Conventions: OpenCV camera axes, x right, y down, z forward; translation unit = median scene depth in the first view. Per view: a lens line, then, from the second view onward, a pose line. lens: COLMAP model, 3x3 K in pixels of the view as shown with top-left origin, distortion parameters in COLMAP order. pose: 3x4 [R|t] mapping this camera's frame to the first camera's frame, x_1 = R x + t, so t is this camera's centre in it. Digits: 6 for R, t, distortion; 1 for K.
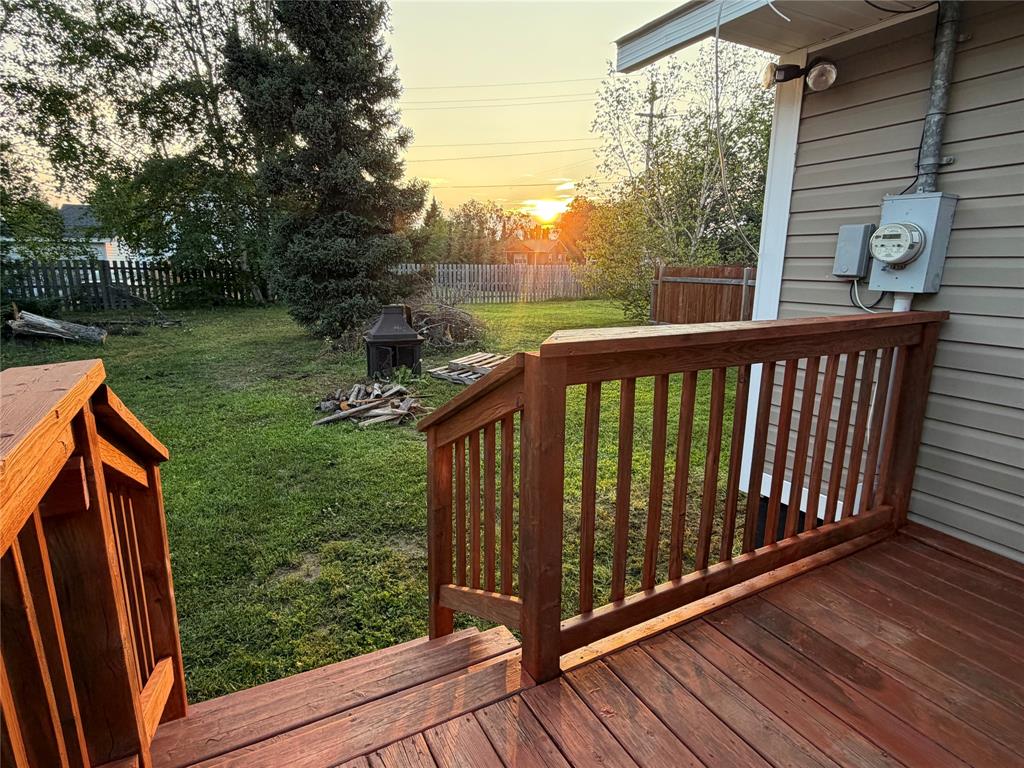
lens RADIAL K [[559.8, 0, 510.3], [0, 559.8, 383.3], [0, 0, 1]] dist [0.004660, 0.001691]
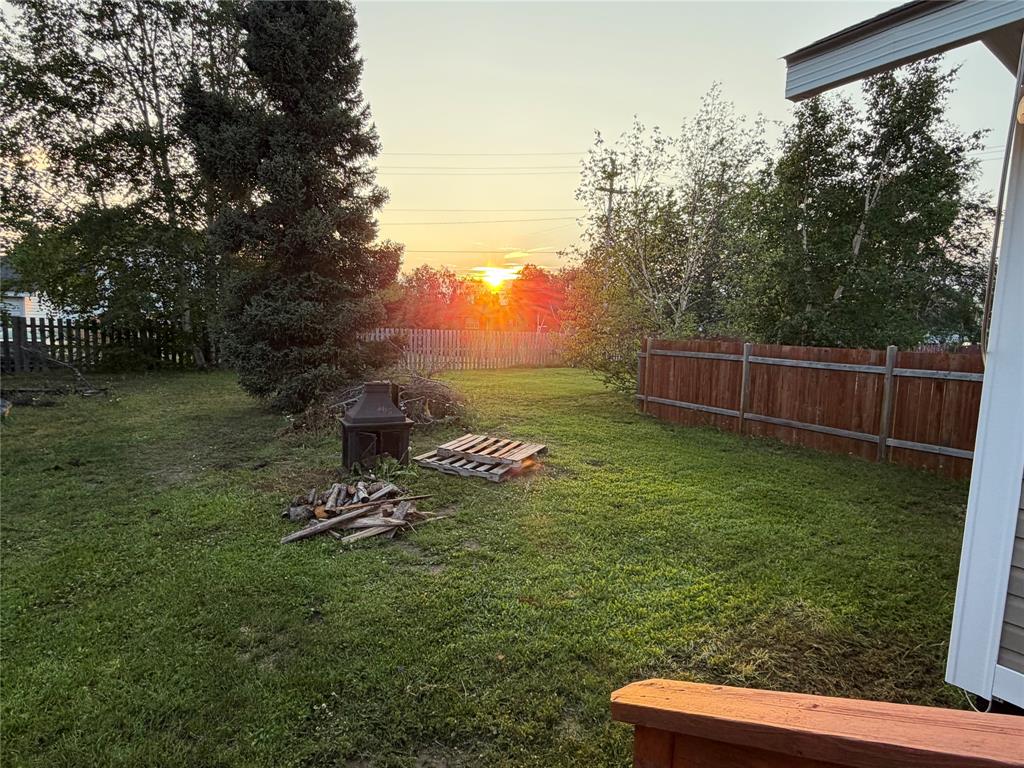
lens RADIAL K [[559.8, 0, 514.0], [0, 559.8, 386.7], [0, 0, 1]] dist [0.004660, 0.001691]
pose [[0.995001, 0.011593, 0.099194, -0.054680], [-0.001101, 0.994453, -0.105179, -0.027659], [-0.099863, 0.104544, 0.989494, 0.089399]]
